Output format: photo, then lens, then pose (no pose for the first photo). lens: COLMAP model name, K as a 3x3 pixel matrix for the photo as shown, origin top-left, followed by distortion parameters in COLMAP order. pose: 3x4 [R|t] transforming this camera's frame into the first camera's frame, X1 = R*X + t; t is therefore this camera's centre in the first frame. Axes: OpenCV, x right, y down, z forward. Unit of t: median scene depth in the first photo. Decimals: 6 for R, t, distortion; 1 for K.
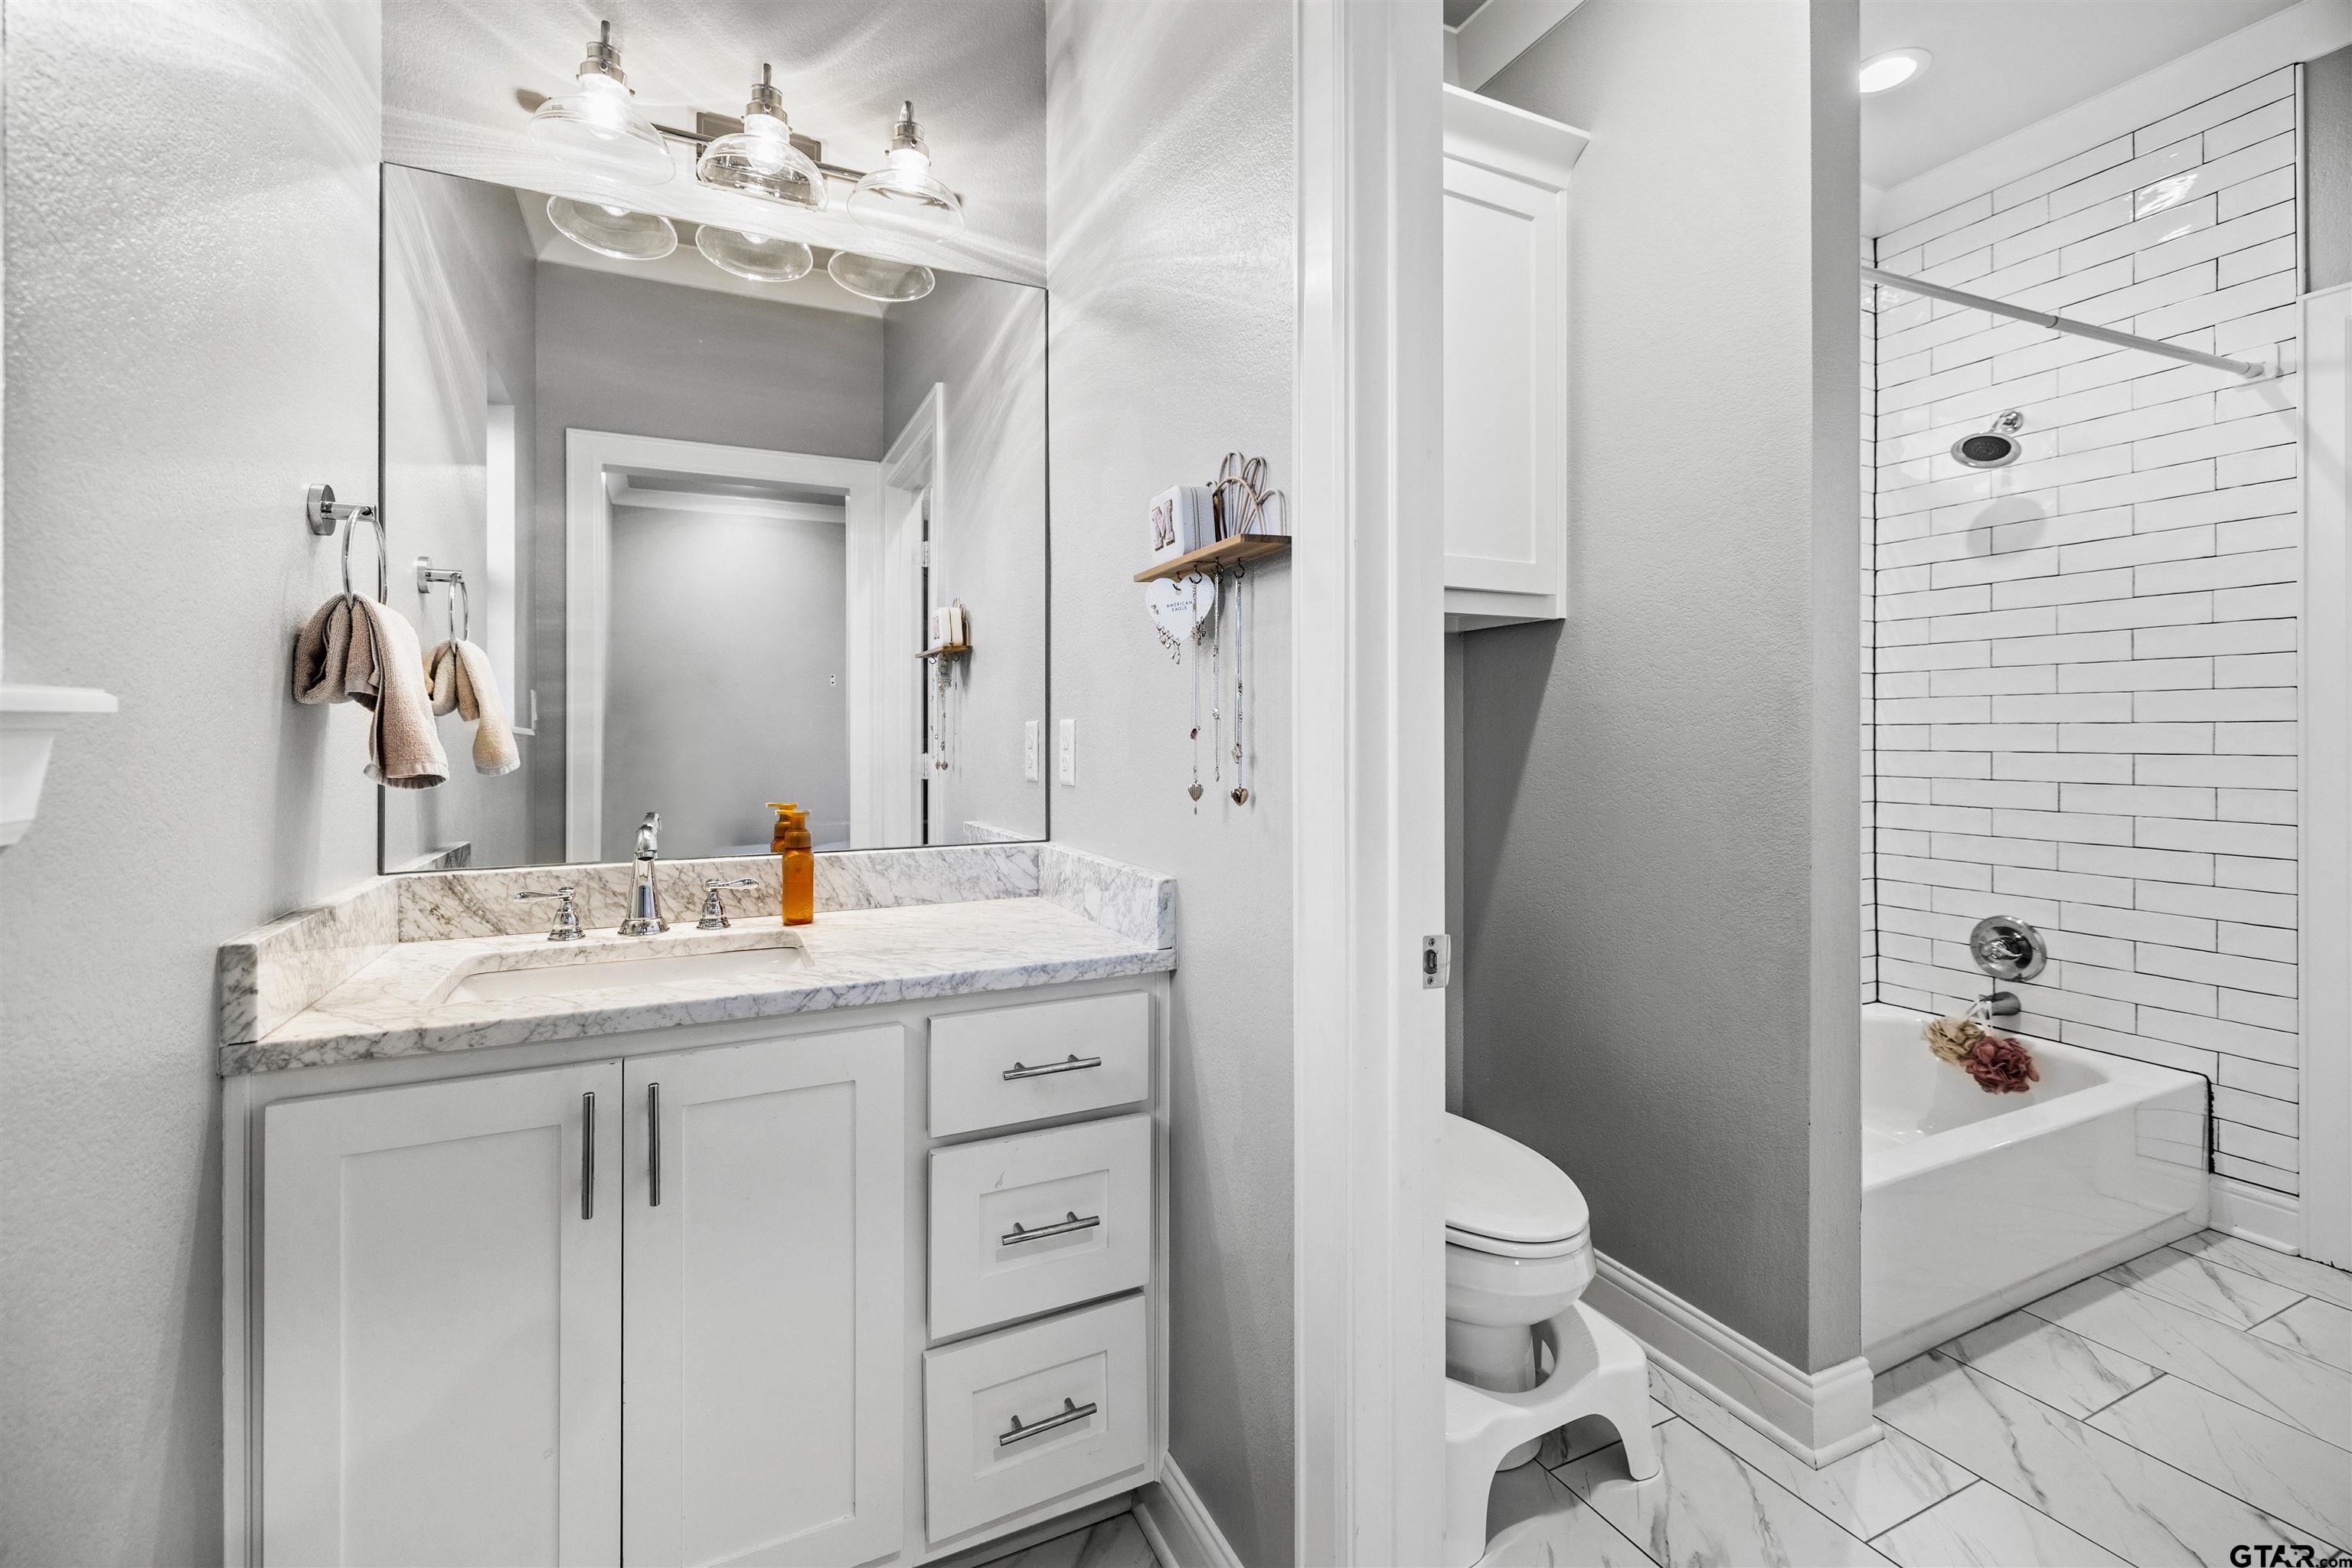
lens RADIAL K [[1001.3, 0, 1168.8], [0, 1001.3, 728.1], [0, 0, 1]] dist [0.000932, -0.000182]
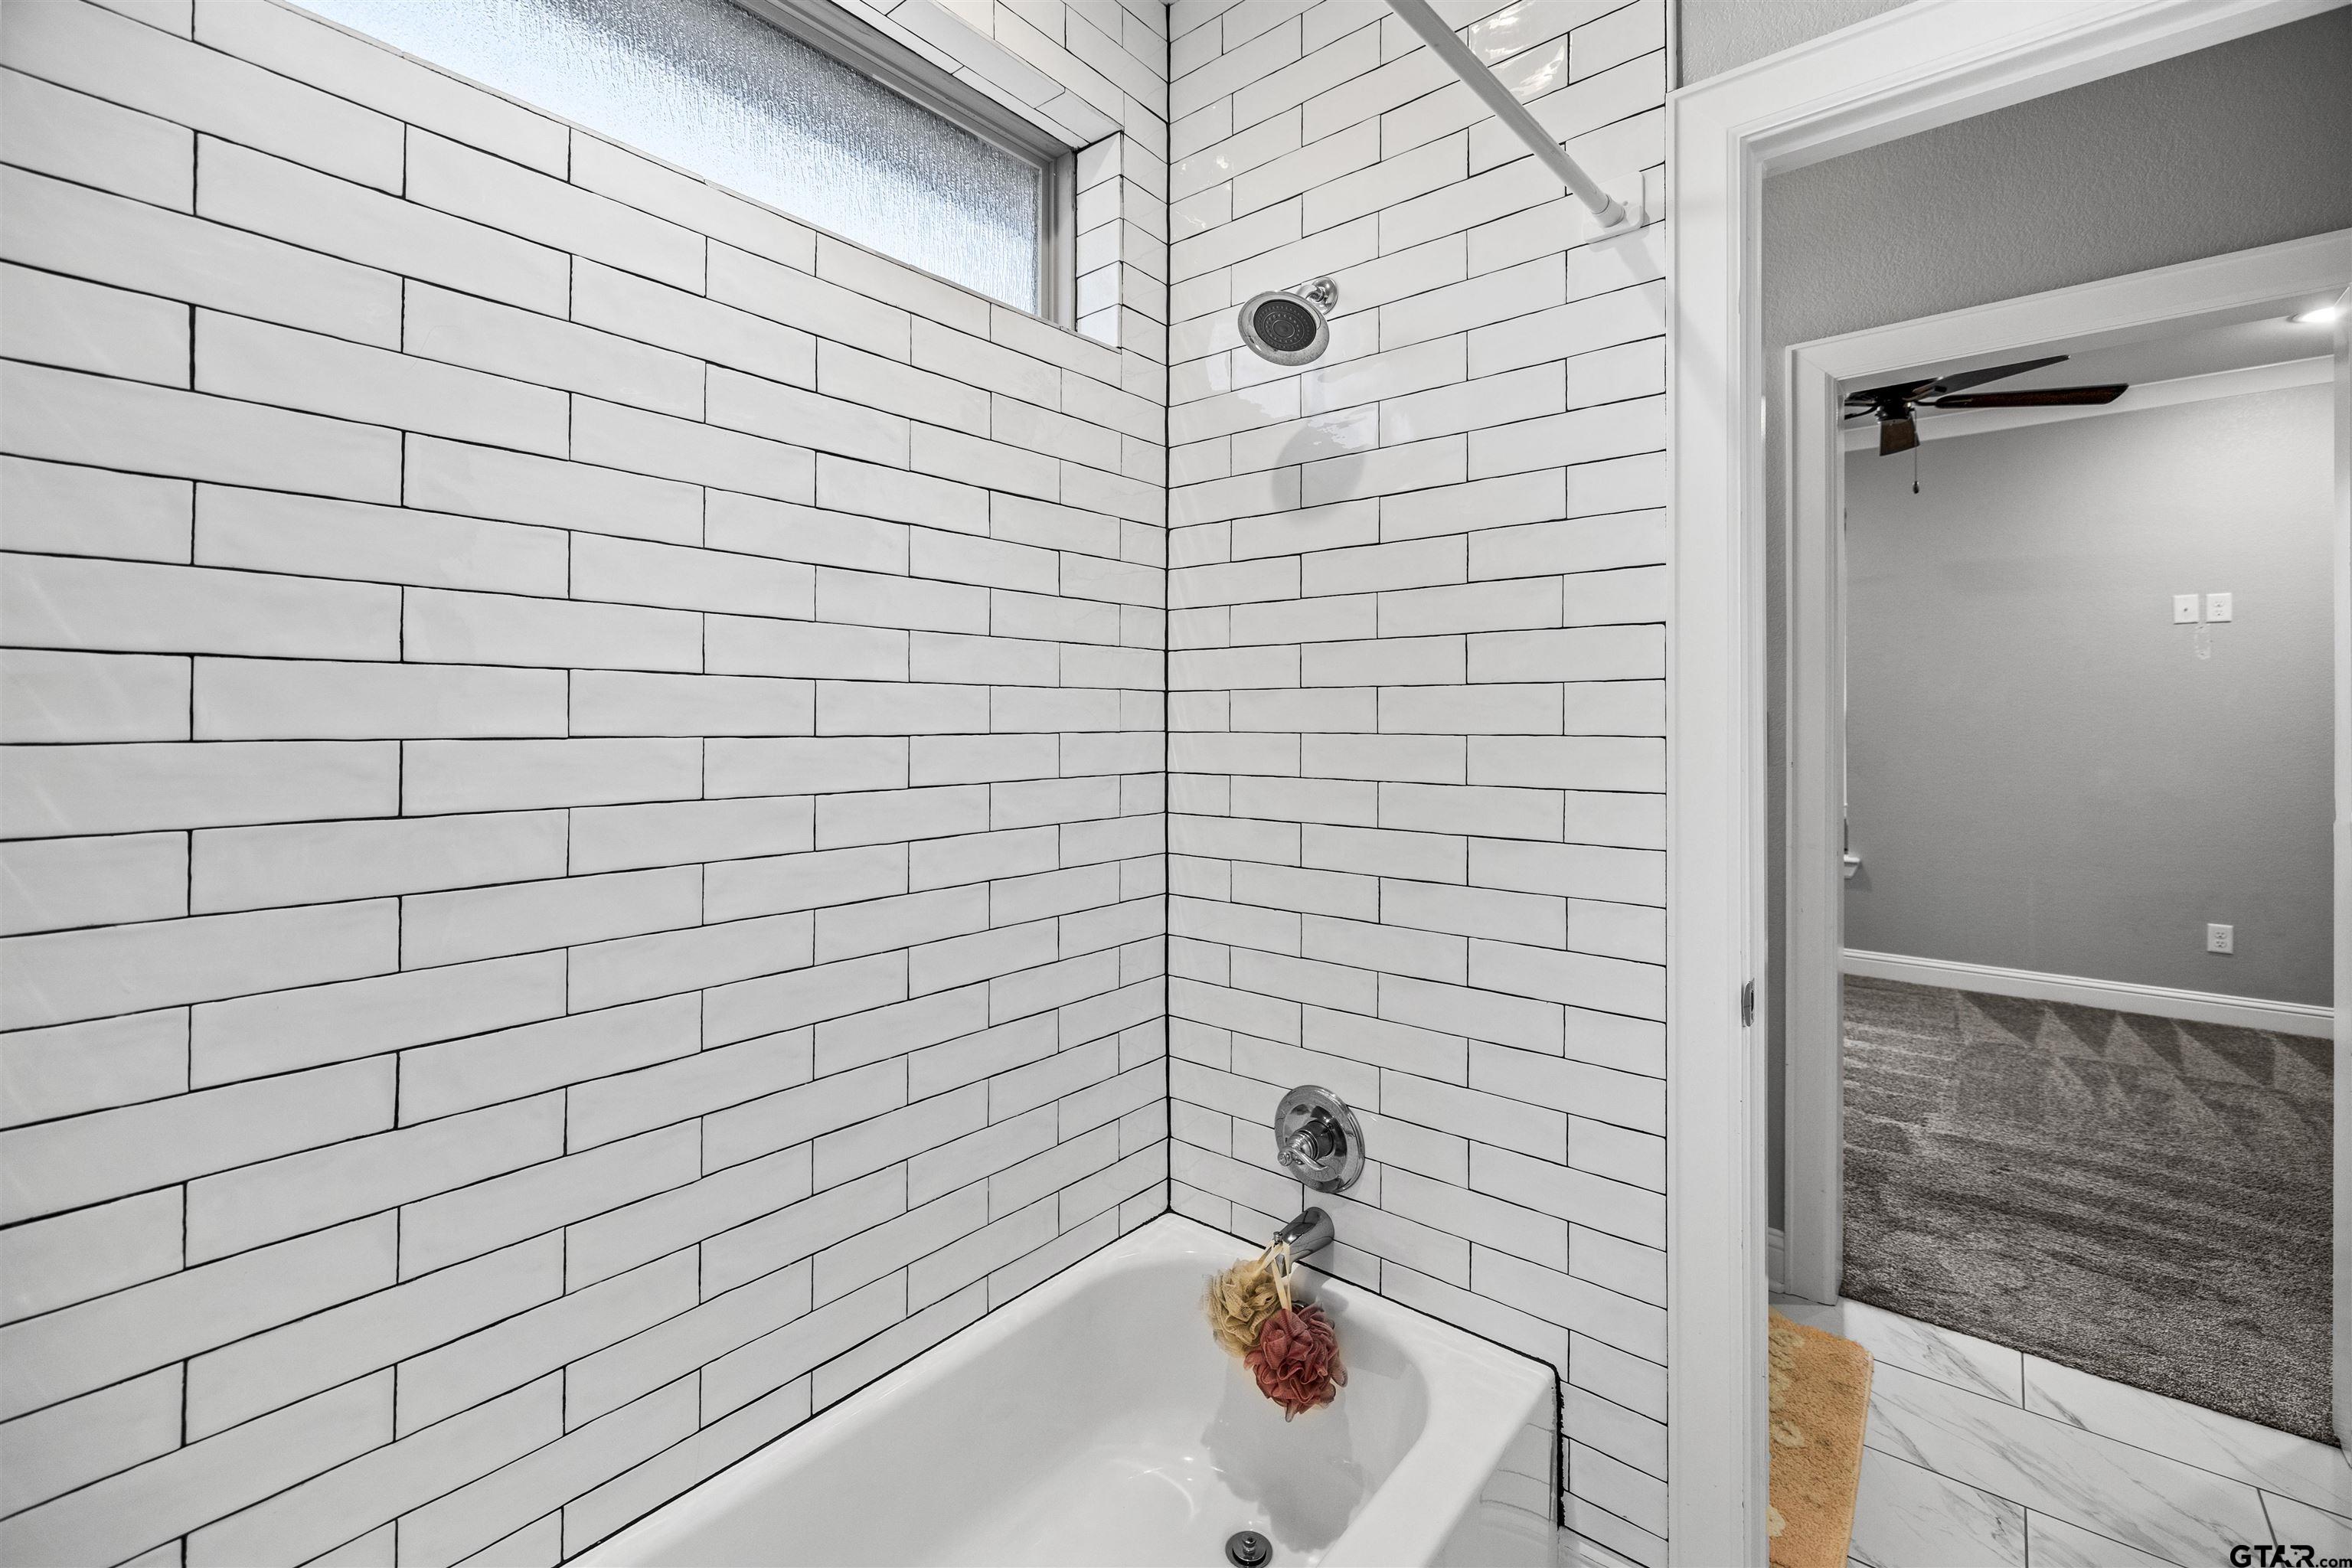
lens RADIAL K [[1001.3, 0, 1172.7], [0, 1001.3, 712.3], [0, 0, 1]] dist [0.000932, -0.000182]
pose [[0.907212, -0.002671, 0.420664, 0.507639], [0.000859, 0.999990, 0.004495, -0.050546], [-0.420672, -0.003717, 0.907205, 0.487095]]
